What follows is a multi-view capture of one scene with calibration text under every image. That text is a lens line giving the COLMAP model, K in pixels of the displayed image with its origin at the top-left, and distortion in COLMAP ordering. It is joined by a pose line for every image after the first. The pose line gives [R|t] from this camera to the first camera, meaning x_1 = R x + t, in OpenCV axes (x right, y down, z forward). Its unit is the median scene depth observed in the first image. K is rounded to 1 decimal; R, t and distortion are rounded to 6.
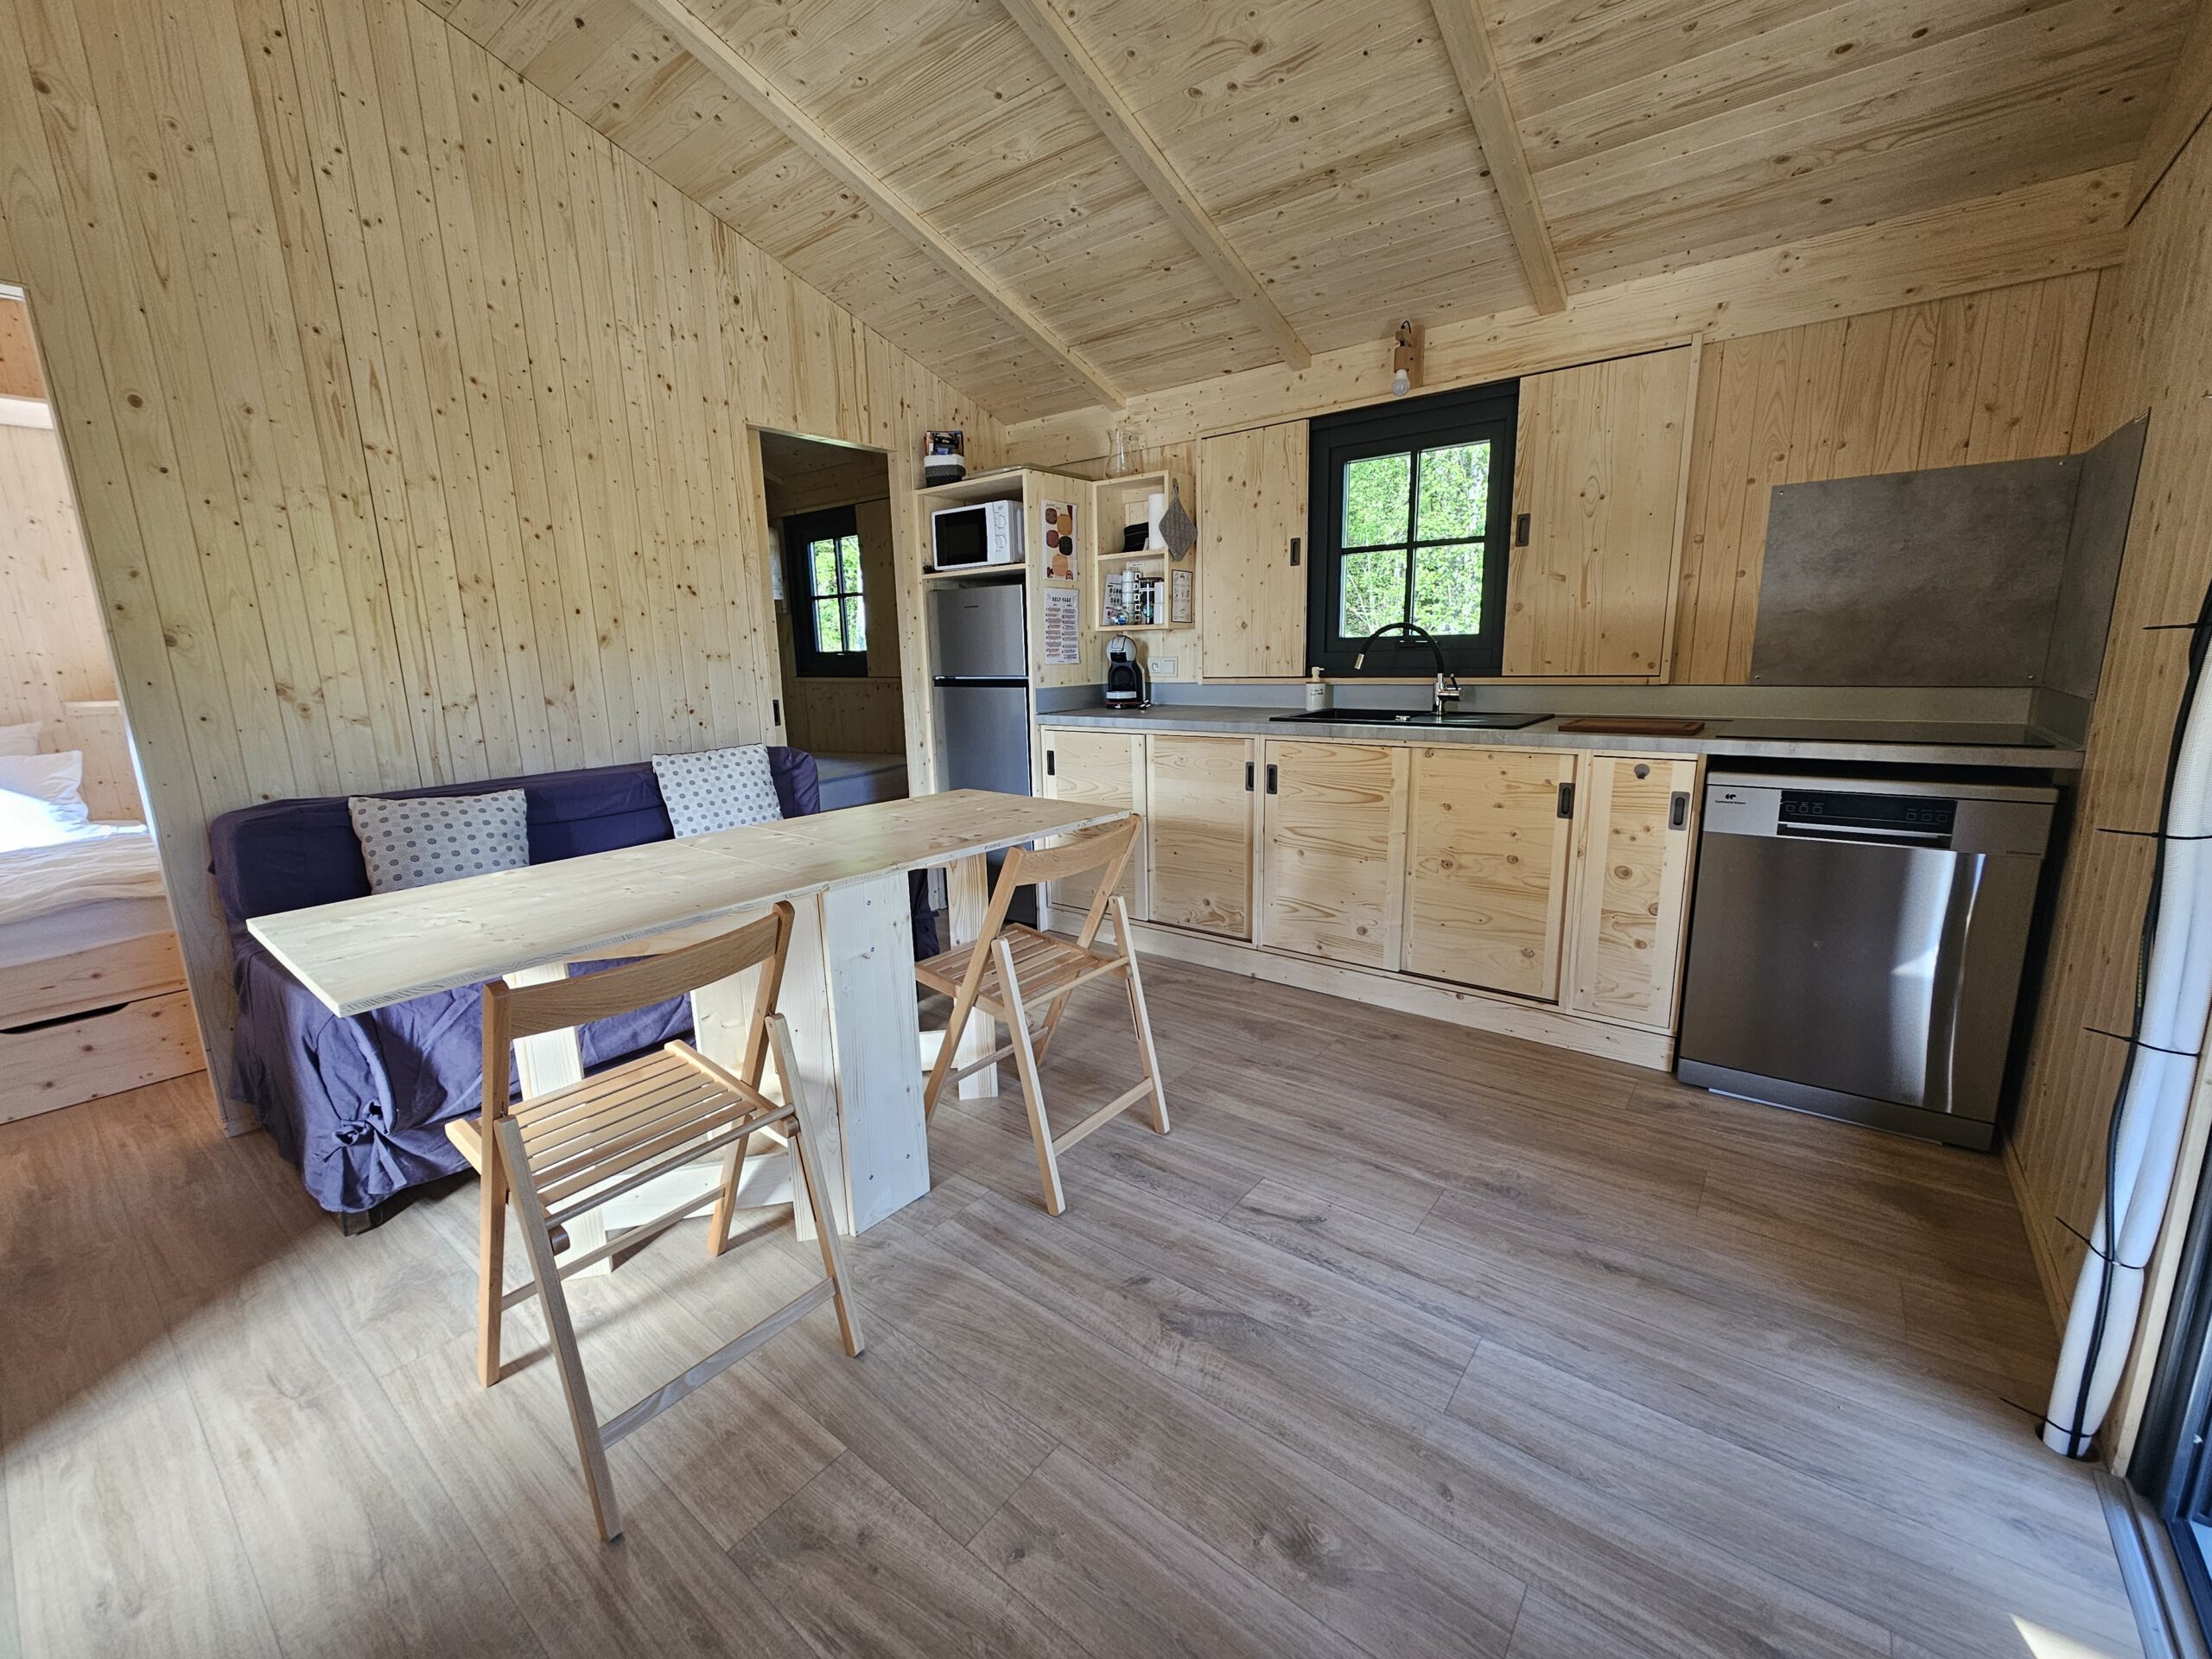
lens RADIAL K [[914.1, 0, 1094.9], [0, 914.1, 814.5], [0, 0, 1]] dist [0.001166, 0.000812]
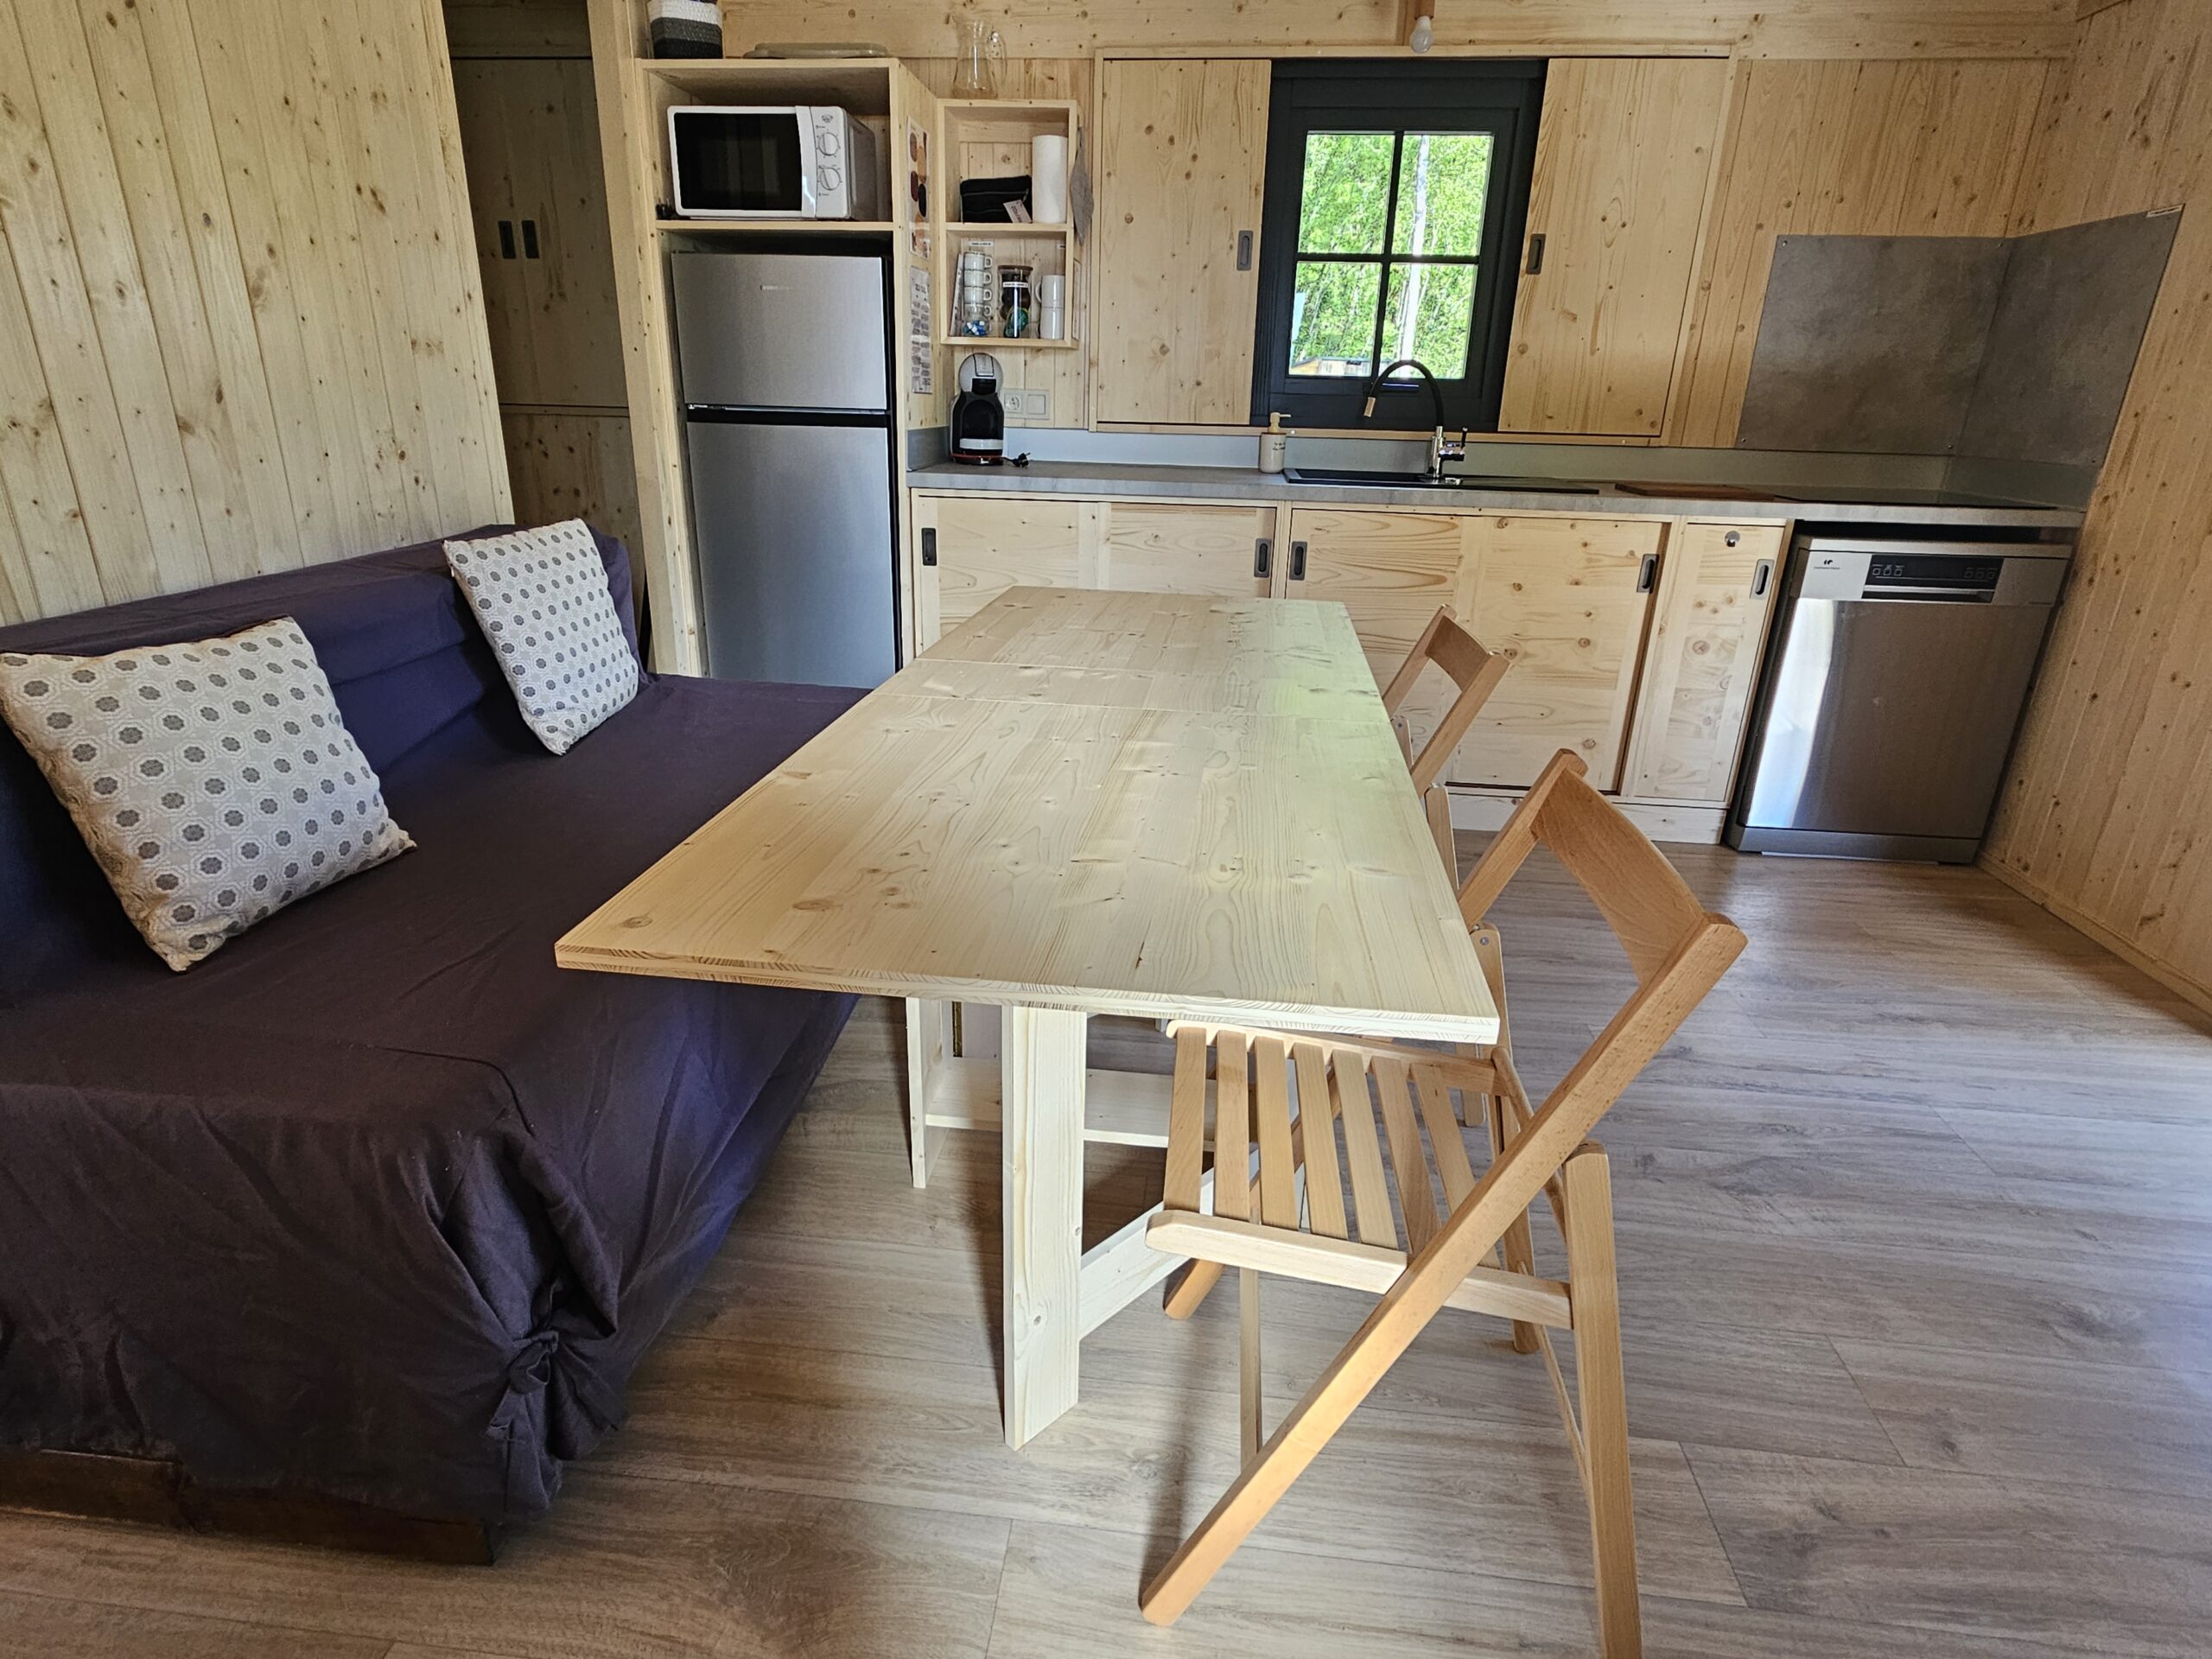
lens RADIAL K [[1191.9, 0, 1121.1], [0, 1191.9, 817.4], [0, 0, 1]] dist [-0.005849, 0.005541]
pose [[0.842409, -0.137842, 0.520909, -0.534386], [0.051369, 0.982867, 0.177012, -0.012326], [-0.536385, -0.122358, 0.835057, 0.230012]]
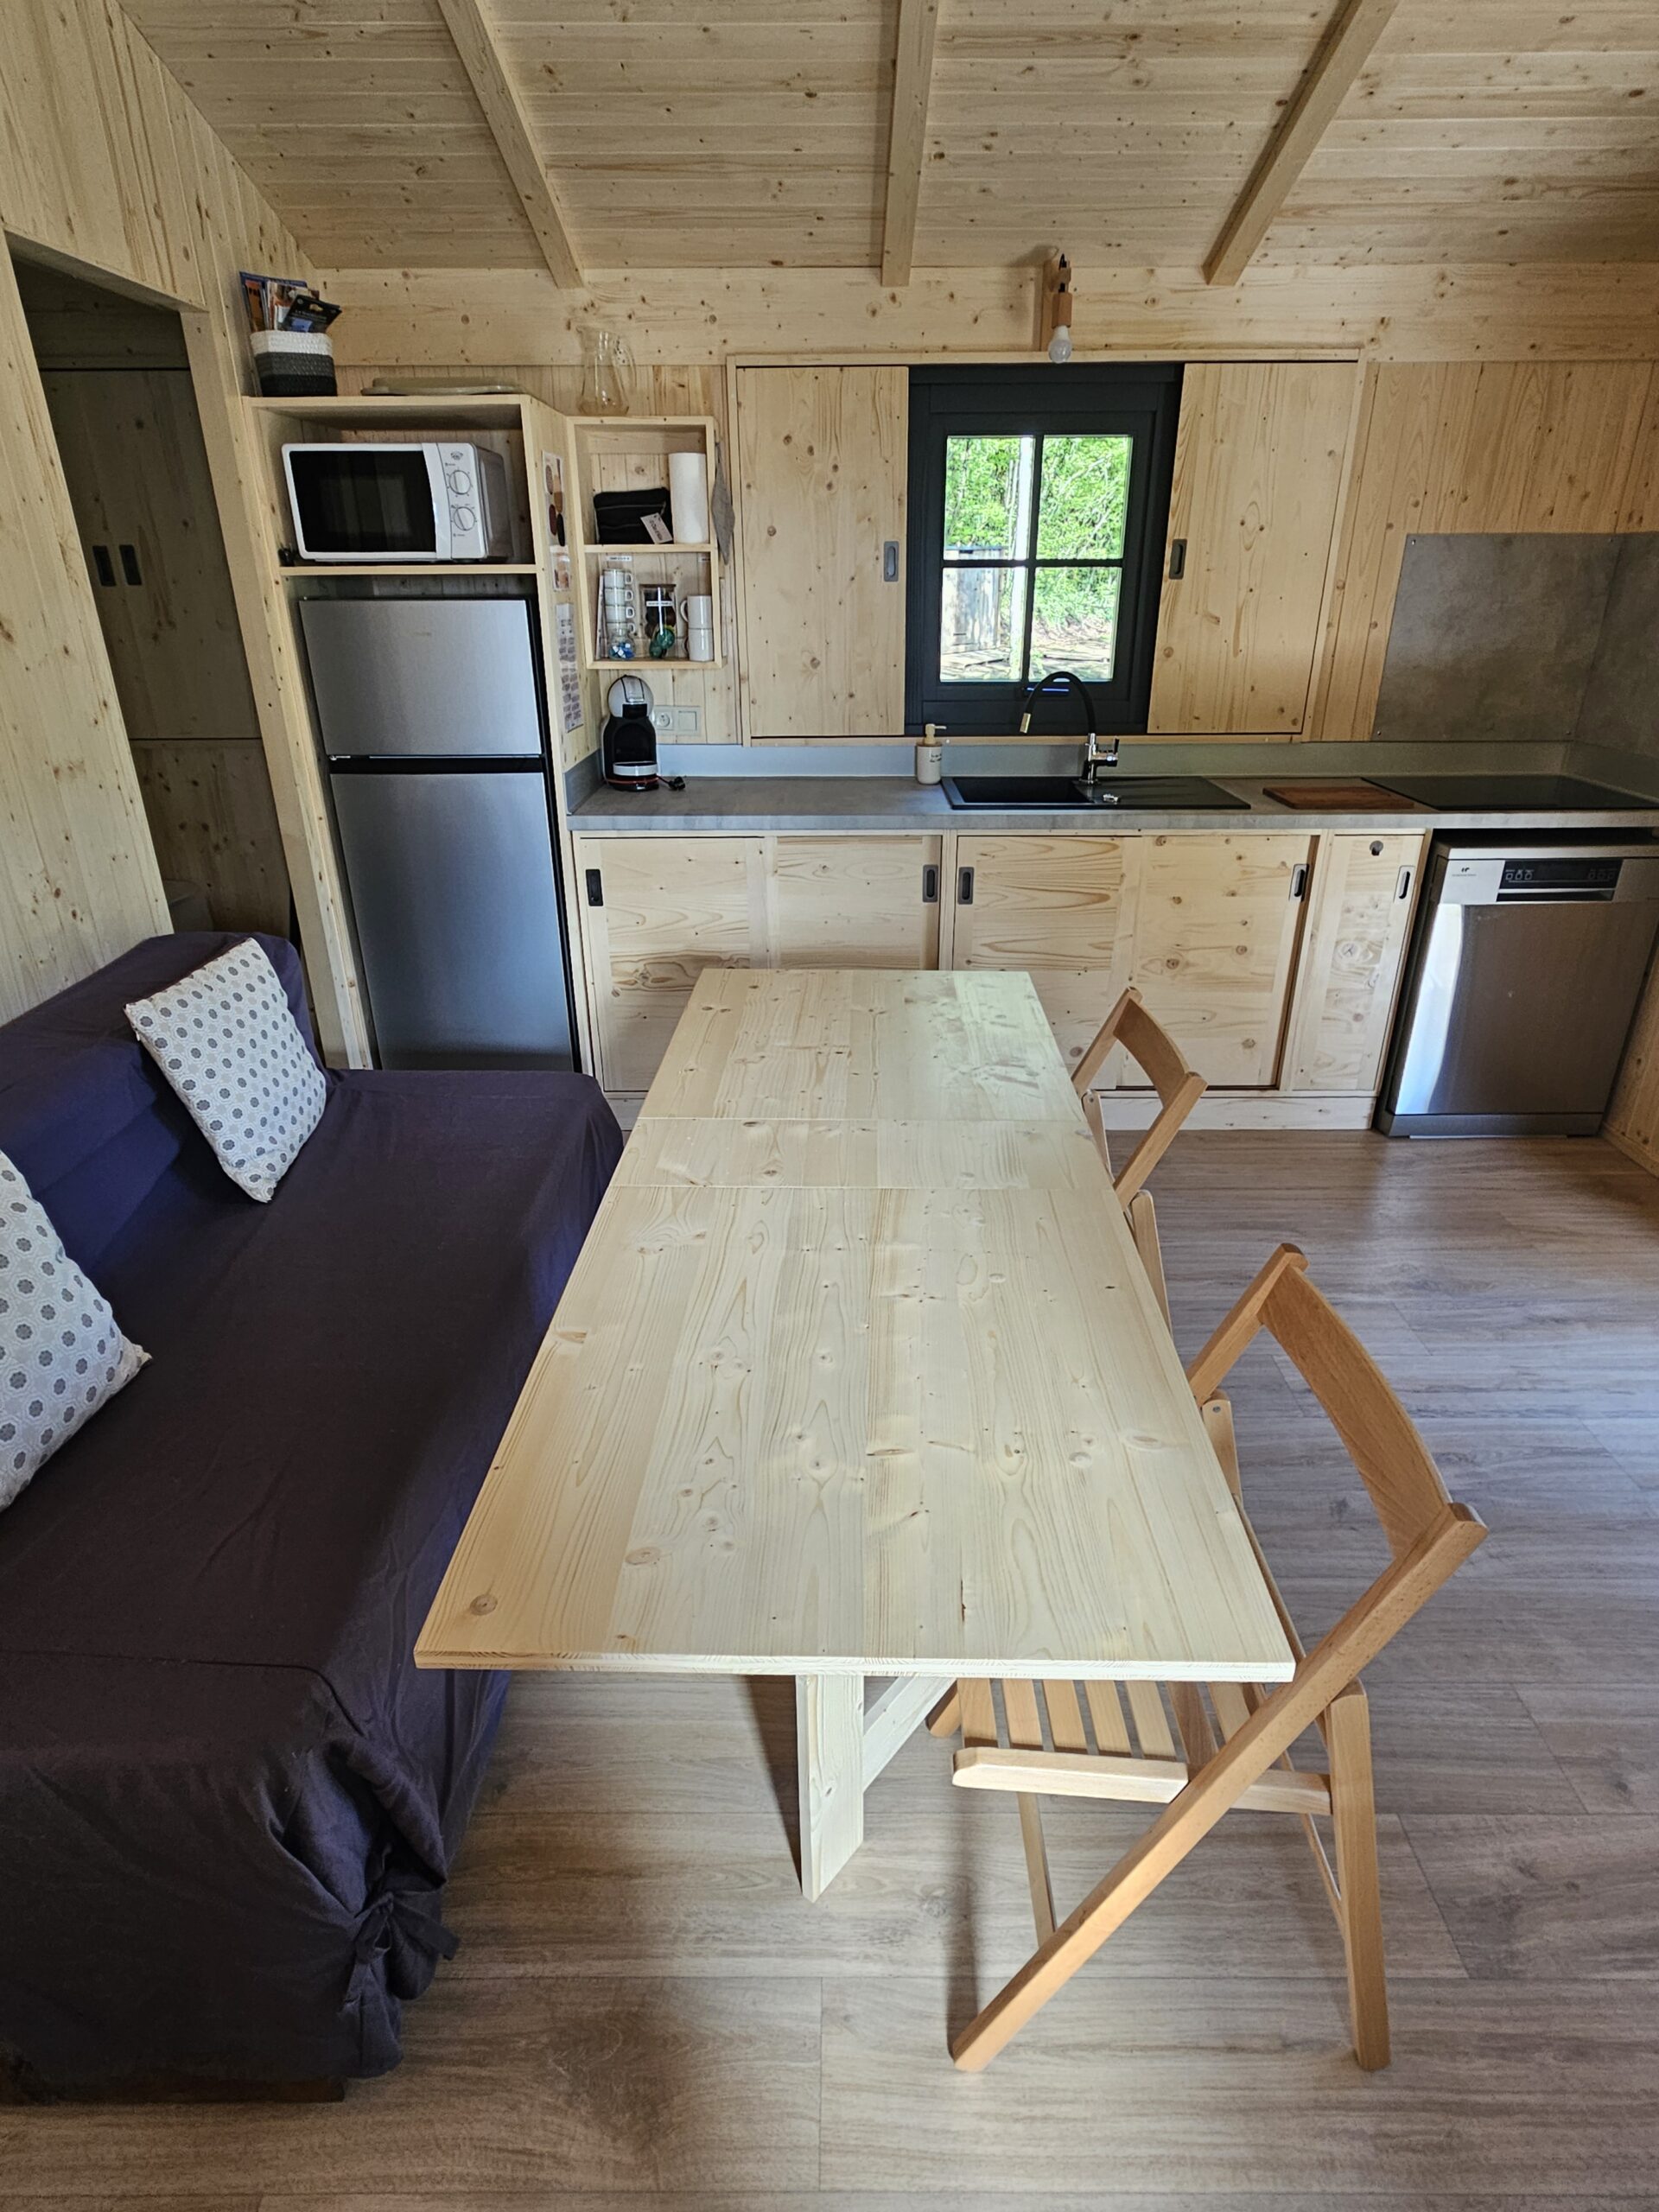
lens RADIAL K [[1191.9, 0, 862.5], [0, 1191.9, 1101.8], [0, 0, 1]] dist [-0.005849, 0.005541]
pose [[0.782538, -0.230852, 0.578223, -0.557751], [0.096014, 0.962354, 0.254274, -0.140555], [-0.615155, -0.143462, 0.775244, 0.255801]]
